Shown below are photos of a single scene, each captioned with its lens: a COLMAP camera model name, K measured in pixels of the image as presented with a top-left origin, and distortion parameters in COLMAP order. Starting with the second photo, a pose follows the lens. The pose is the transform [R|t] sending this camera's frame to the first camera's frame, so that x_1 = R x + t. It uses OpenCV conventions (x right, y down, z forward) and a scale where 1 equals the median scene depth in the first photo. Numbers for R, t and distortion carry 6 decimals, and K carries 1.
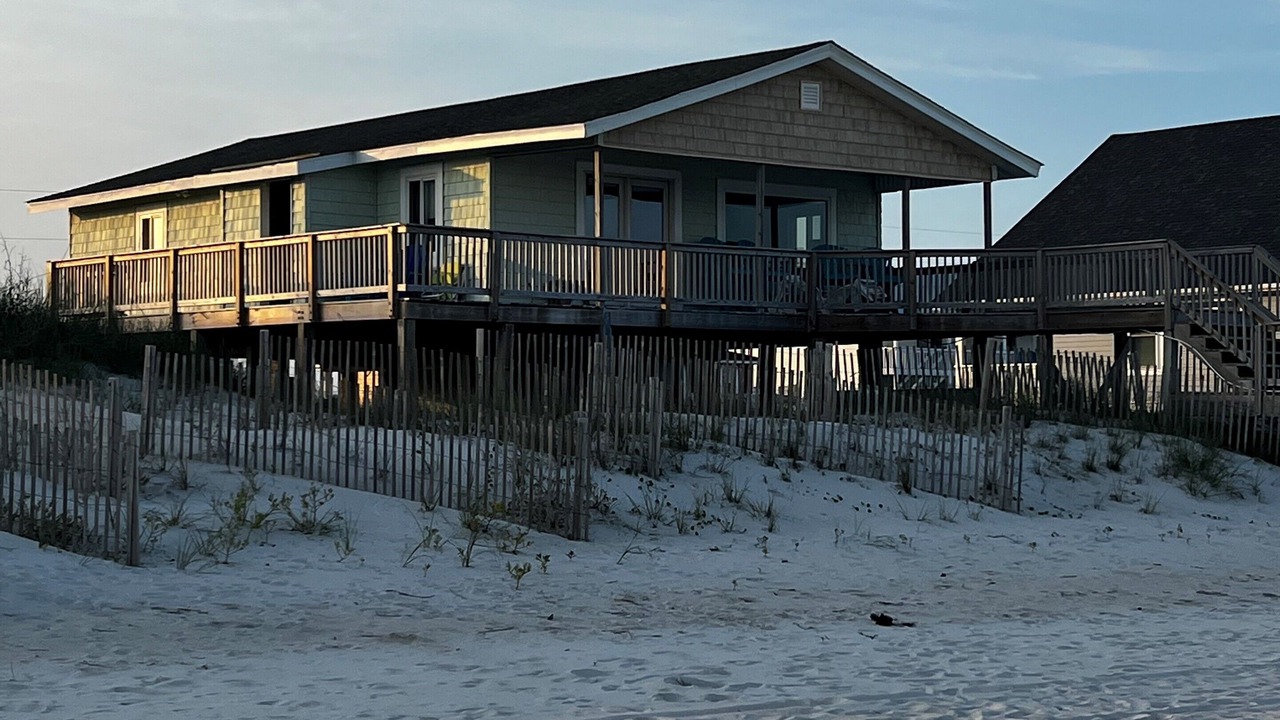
lens RADIAL K [[2470.0, 0, 640.0], [0, 2470.0, 360.0], [0, 0, 1]] dist [0.310952, -0.018014]
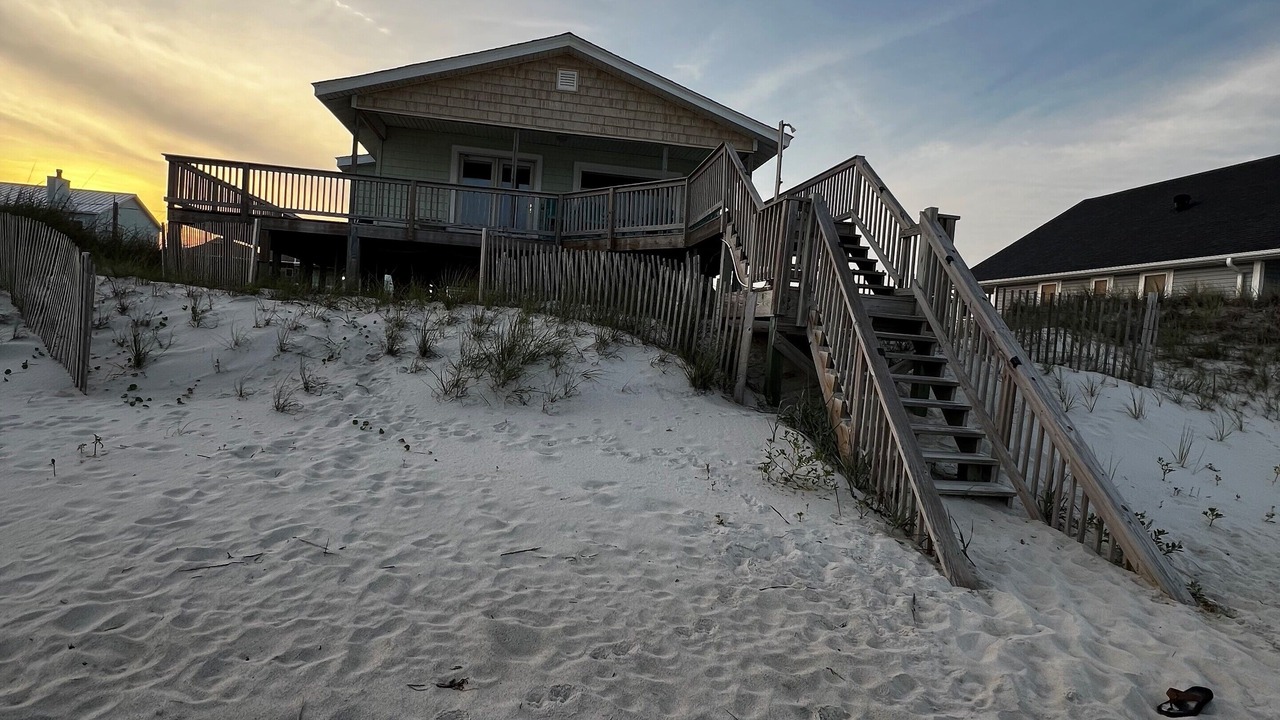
lens RADIAL K [[683.8, 0, 640.0], [0, 683.8, 360.0], [0, 0, 1]] dist [-0.001975, -0.001130]
pose [[0.849133, 0.078305, -0.522342, 0.312885], [-0.053588, 0.996618, 0.062291, 0.021865], [0.525454, -0.024902, 0.850458, 0.699403]]
